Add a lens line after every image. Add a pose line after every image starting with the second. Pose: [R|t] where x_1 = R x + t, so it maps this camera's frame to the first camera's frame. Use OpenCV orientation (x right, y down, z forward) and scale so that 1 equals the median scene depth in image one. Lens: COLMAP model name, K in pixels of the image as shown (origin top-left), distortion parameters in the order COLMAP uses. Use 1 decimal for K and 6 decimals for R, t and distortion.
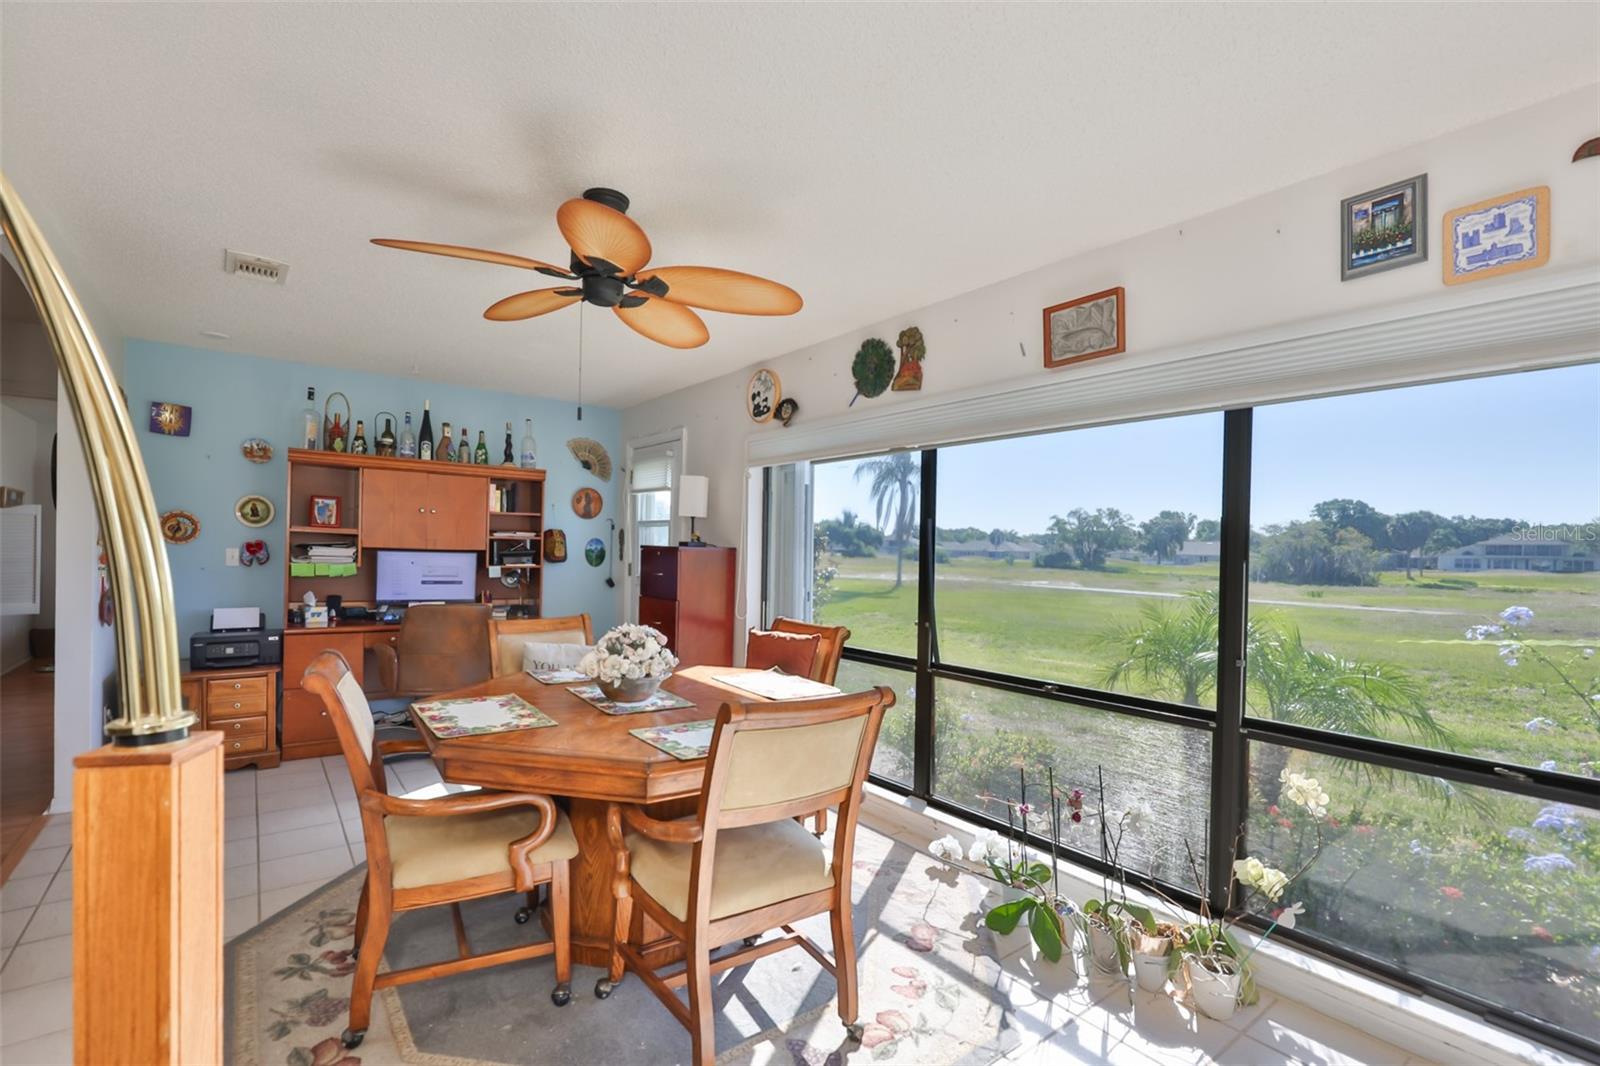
lens RADIAL K [[719.7, 0, 797.4], [0, 719.7, 552.7], [0, 0, 1]] dist [-0.000364, -0.000149]
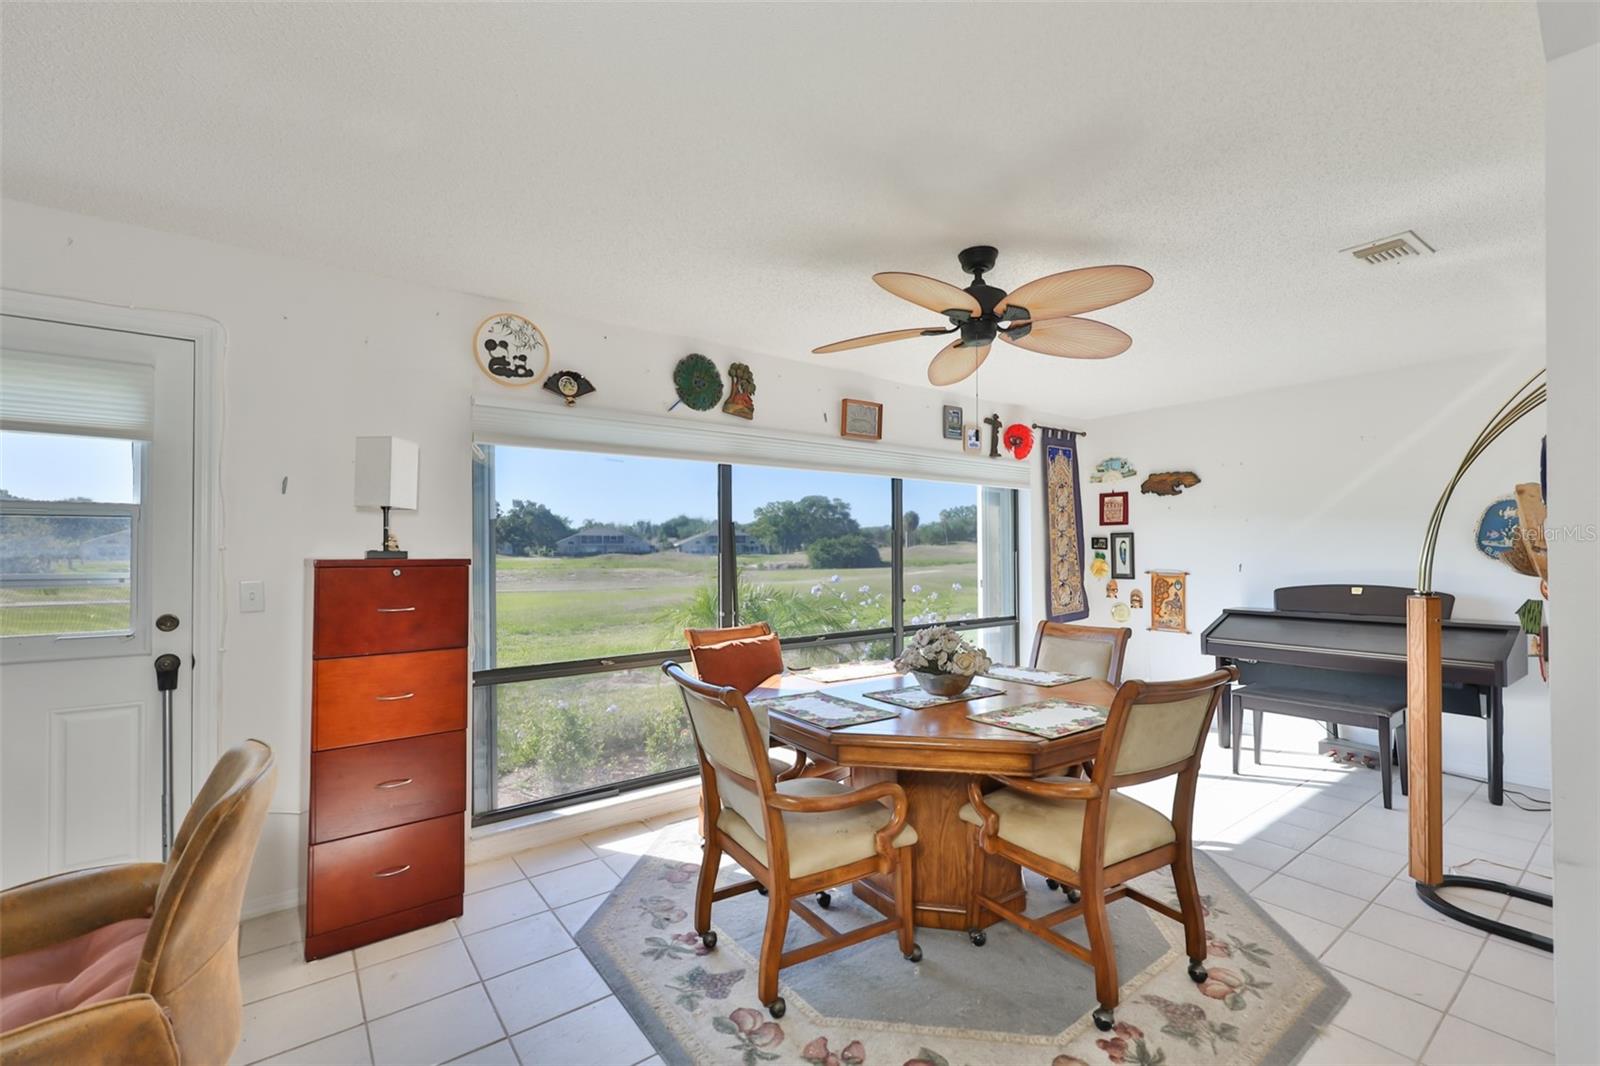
lens RADIAL K [[685.9, 0, 799.5], [0, 685.9, 540.9], [0, 0, 1]] dist [-0.003498, -0.000531]
pose [[0.005770, -0.008643, 0.999946, -0.875676], [0.010169, 0.999911, 0.008584, -0.030555], [-0.999932, 0.010119, 0.005858, 0.824399]]
